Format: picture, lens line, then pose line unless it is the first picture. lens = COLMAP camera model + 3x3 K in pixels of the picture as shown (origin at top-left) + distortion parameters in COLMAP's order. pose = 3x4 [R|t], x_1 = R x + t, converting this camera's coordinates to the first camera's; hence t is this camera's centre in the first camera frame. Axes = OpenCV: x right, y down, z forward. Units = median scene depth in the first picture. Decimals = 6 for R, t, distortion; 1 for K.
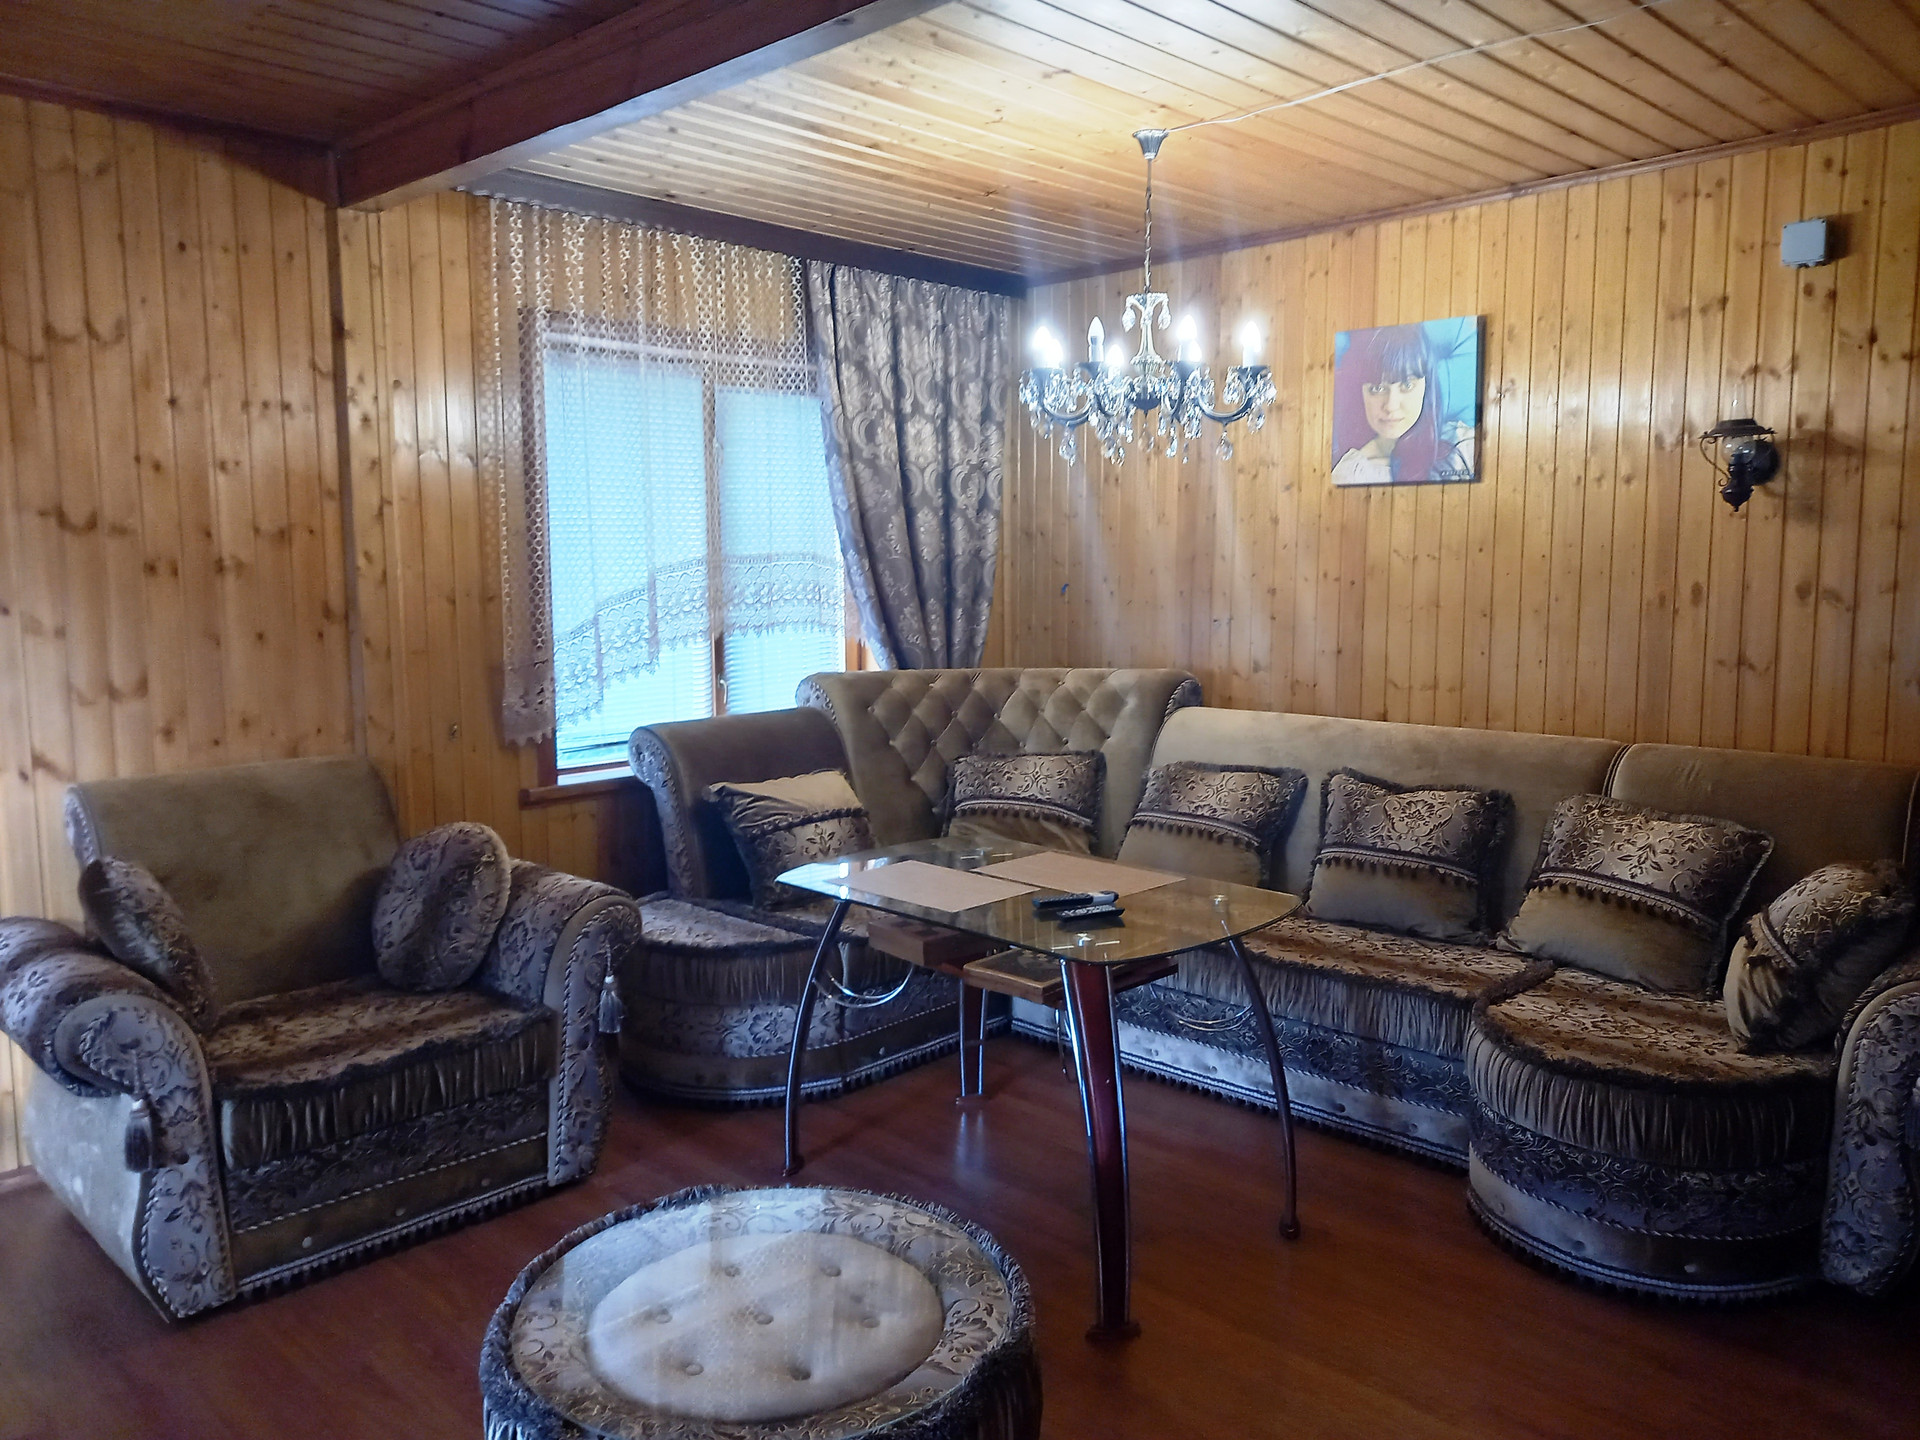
lens RADIAL K [[1453.5, 0, 965.3], [0, 1453.5, 715.9], [0, 0, 1]] dist [0.040136, 0.003351]
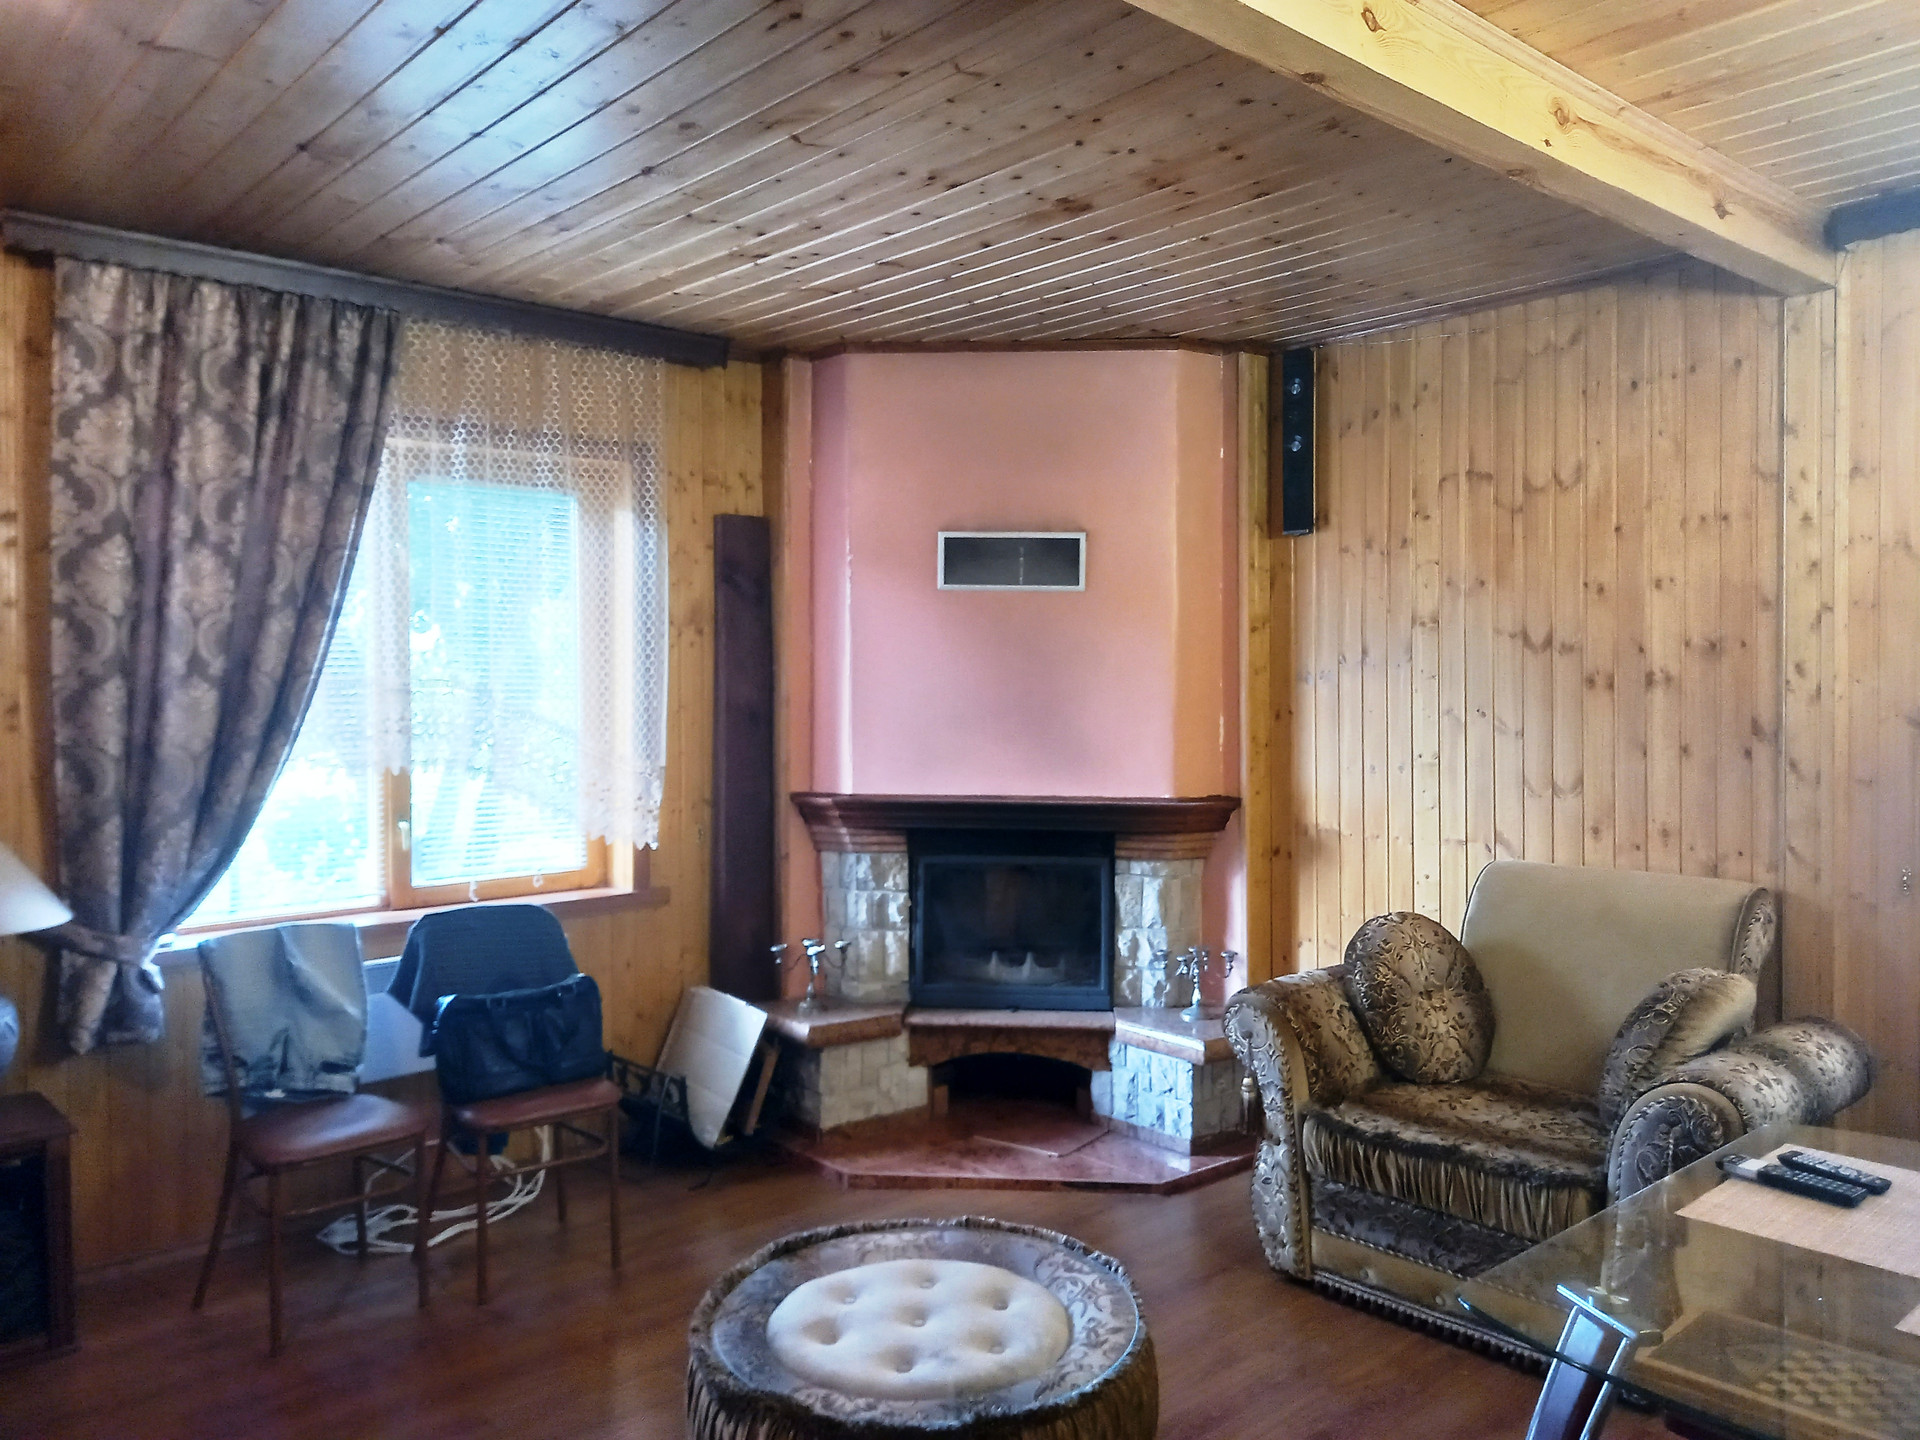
lens RADIAL K [[1453.5, 0, 965.0], [0, 1453.5, 722.6], [0, 0, 1]] dist [0.040136, 0.003351]
pose [[-0.063429, 0.043628, -0.997032, 0.576555], [-0.102021, 0.993527, 0.049965, -0.075969], [0.992758, 0.104887, -0.058567, 0.597299]]
